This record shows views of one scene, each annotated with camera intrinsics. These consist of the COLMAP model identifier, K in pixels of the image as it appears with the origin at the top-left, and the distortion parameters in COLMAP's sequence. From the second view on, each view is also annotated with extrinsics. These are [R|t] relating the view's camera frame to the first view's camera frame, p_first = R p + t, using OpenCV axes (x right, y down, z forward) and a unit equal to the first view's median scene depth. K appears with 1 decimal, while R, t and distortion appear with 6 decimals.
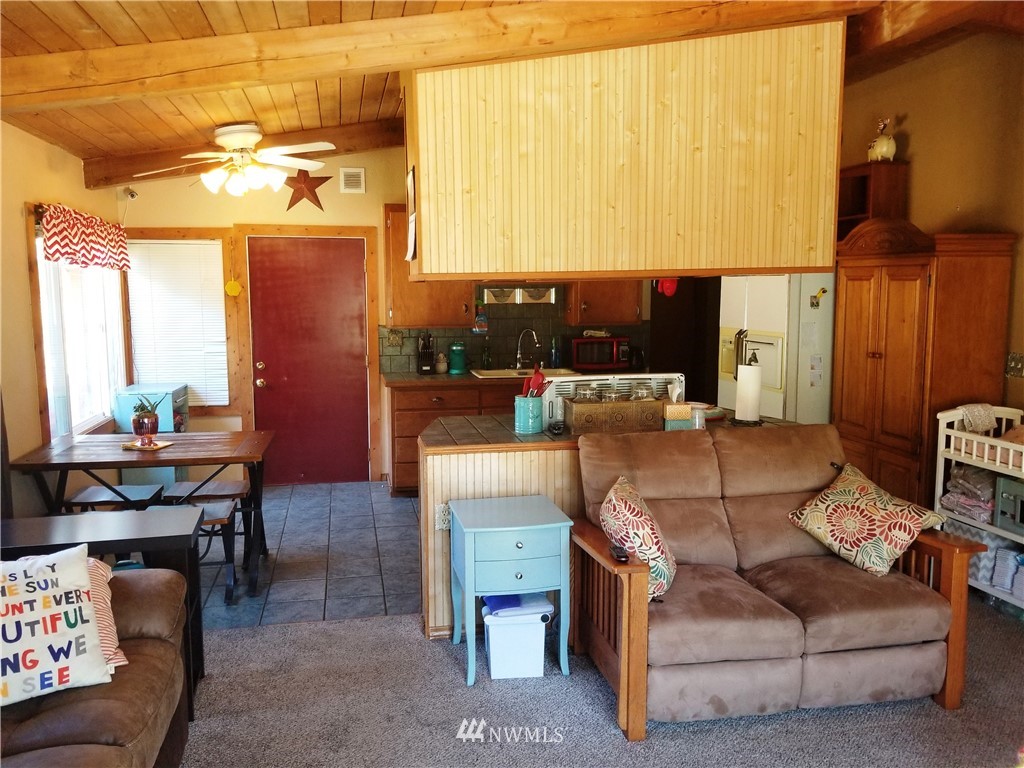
lens RADIAL K [[795.8, 0, 496.3], [0, 795.8, 364.8], [0, 0, 1]] dist [0.085727, -0.127708]
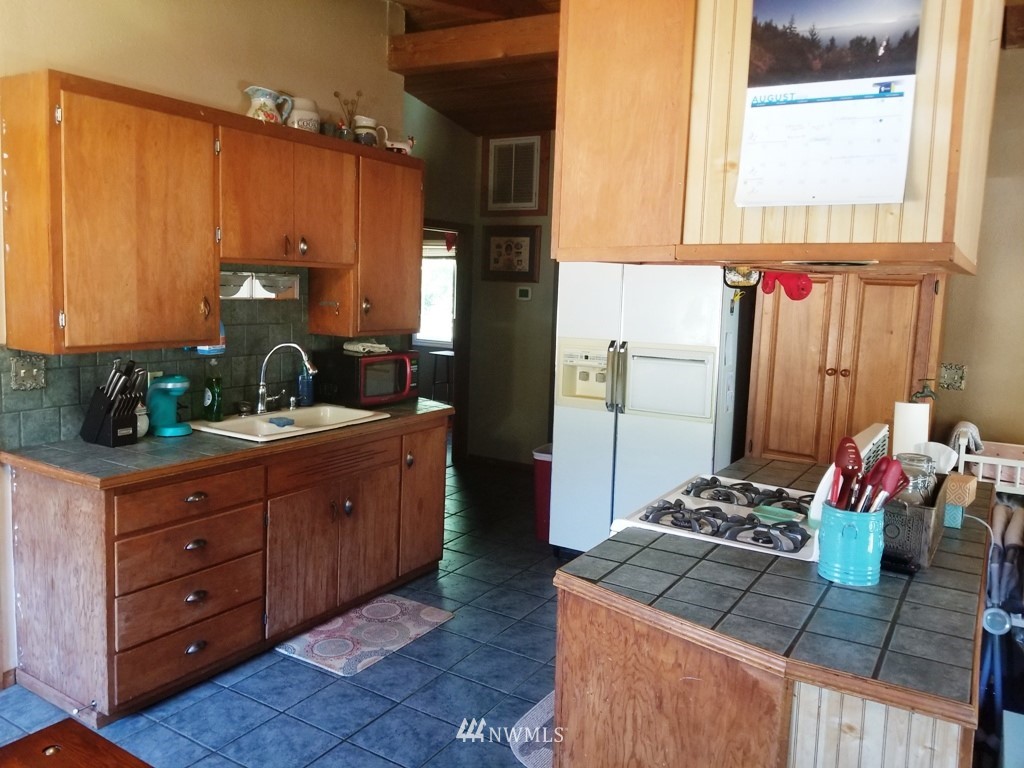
lens RADIAL K [[795.8, 0, 496.3], [0, 795.8, 364.8], [0, 0, 1]] dist [0.085727, -0.127708]
pose [[0.681785, -0.046812, 0.730053, -0.295833], [0.035229, 0.998894, 0.031151, -0.044673], [-0.730704, 0.004481, 0.682680, 0.518056]]
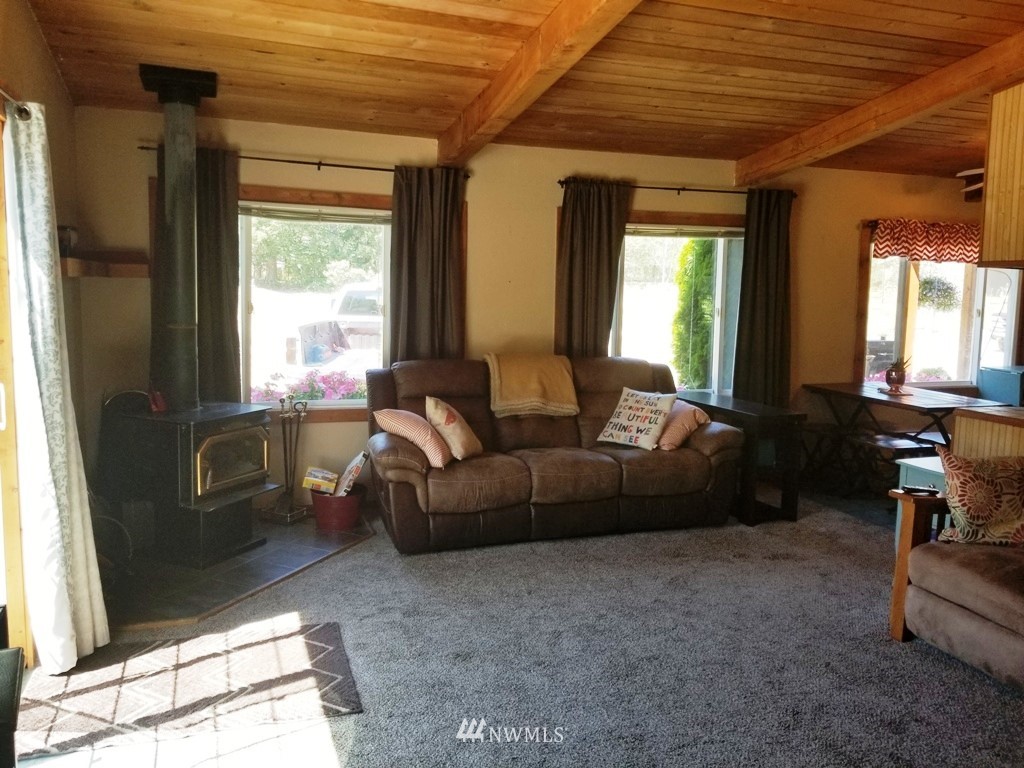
lens RADIAL K [[795.8, 0, 496.3], [0, 795.8, 364.8], [0, 0, 1]] dist [0.085727, -0.127708]
pose [[0.148883, 0.101939, -0.983586, 0.556570], [-0.114378, 0.989771, 0.085267, 0.010480], [0.982218, 0.099805, 0.159019, 0.081987]]
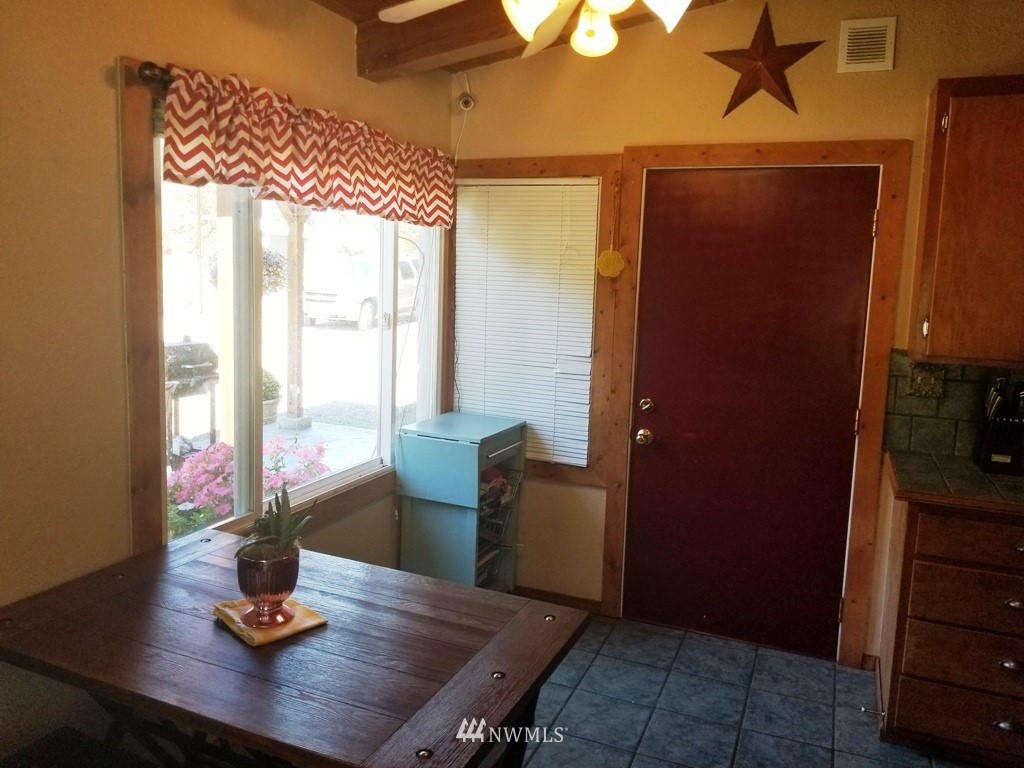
lens RADIAL K [[795.8, 0, 496.3], [0, 795.8, 364.8], [0, 0, 1]] dist [0.085727, -0.127708]
pose [[0.826763, 0.098760, -0.553814, -0.079437], [-0.091834, 0.994957, 0.040333, -0.040189], [0.555004, 0.017513, 0.831663, 0.495940]]
